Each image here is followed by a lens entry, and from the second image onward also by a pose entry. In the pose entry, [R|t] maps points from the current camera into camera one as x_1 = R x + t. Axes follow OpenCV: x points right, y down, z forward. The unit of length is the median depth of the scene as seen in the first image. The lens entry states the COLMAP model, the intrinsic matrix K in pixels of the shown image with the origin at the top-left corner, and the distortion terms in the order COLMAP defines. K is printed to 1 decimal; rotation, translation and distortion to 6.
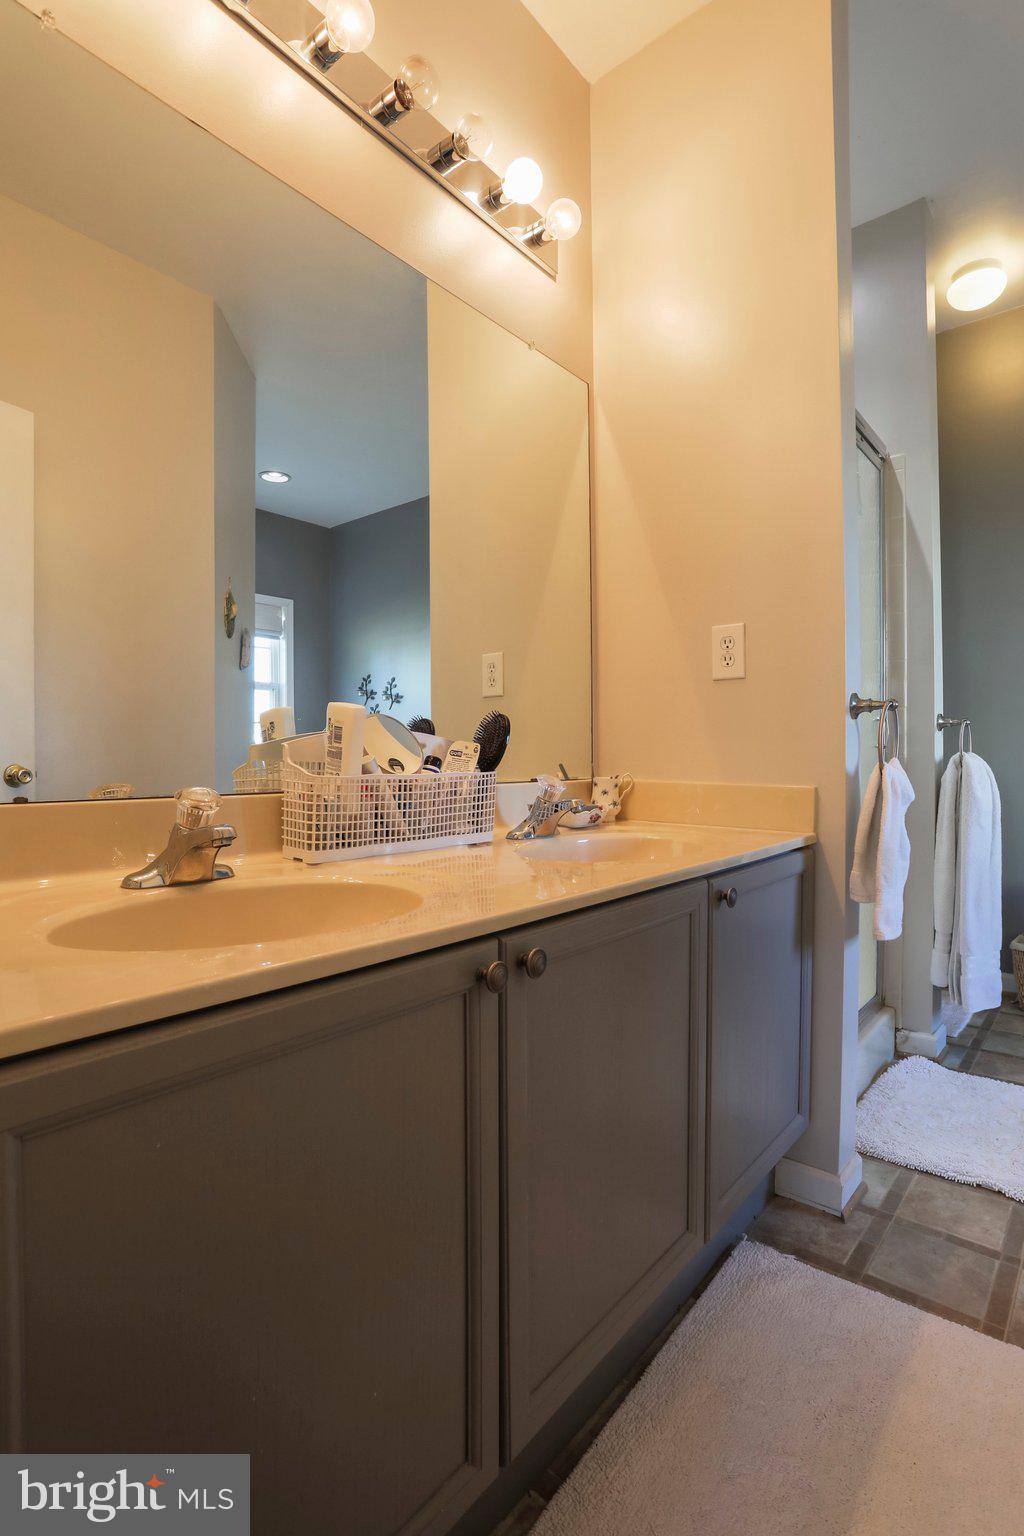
lens RADIAL K [[742.1, 0, 512.0], [0, 742.1, 768.0], [0, 0, 1]] dist [-0.029951, 0.008536]
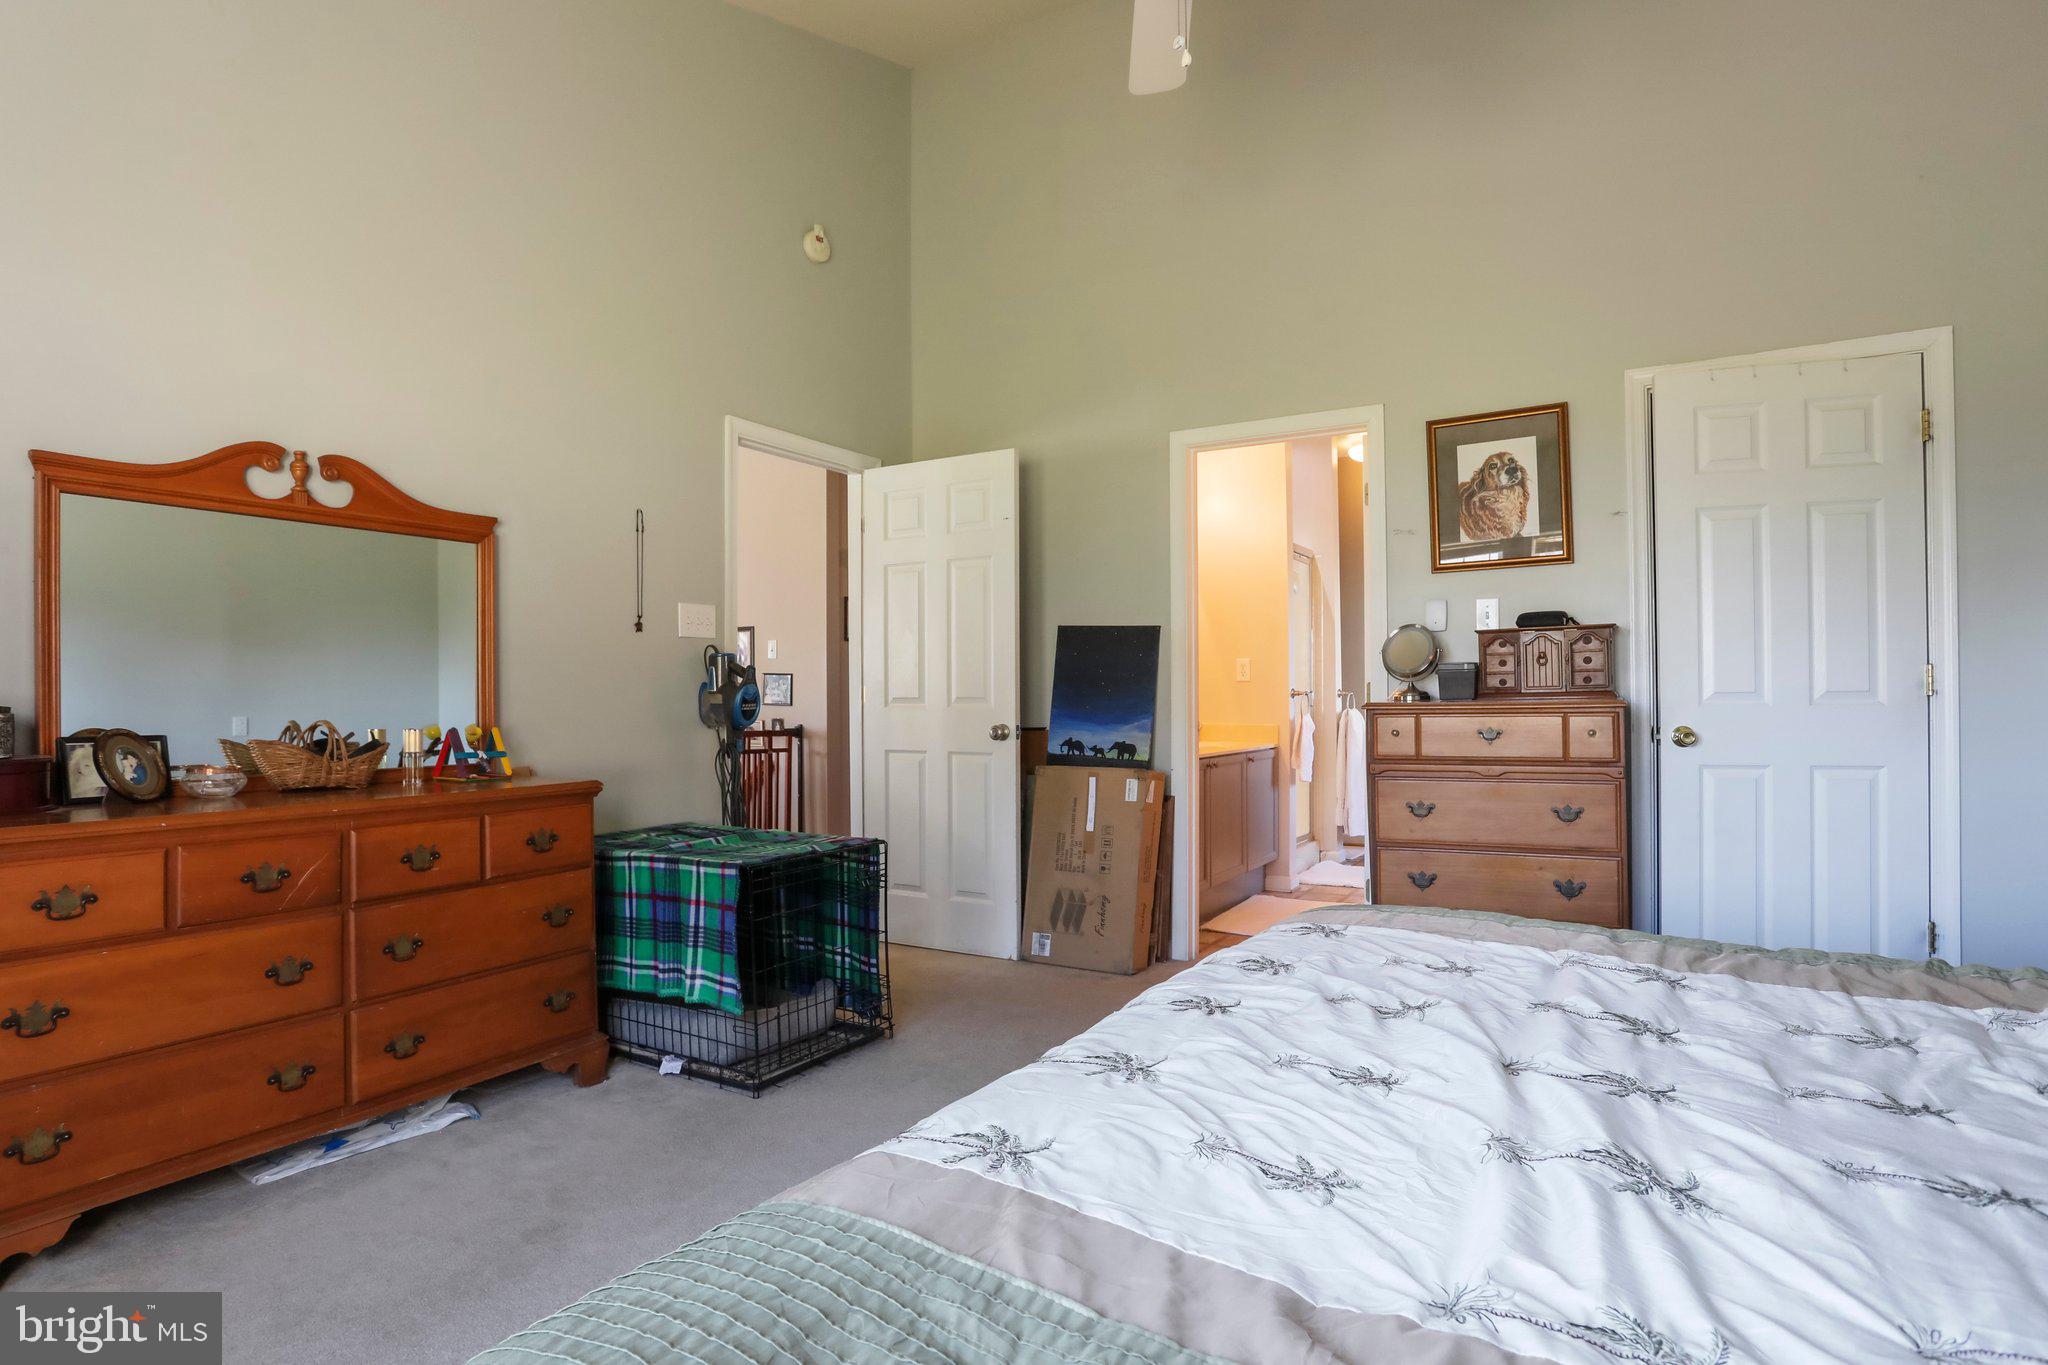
lens RADIAL K [[1071.1, 0, 1024.0], [0, 1071.1, 682.5], [0, 0, 1]] dist [-0.041397, 0.010275]
pose [[0.987585, -0.001963, 0.157073, -0.959681], [0.006834, 0.999512, -0.030480, -0.014353], [-0.156937, 0.031175, 0.987117, -2.323655]]
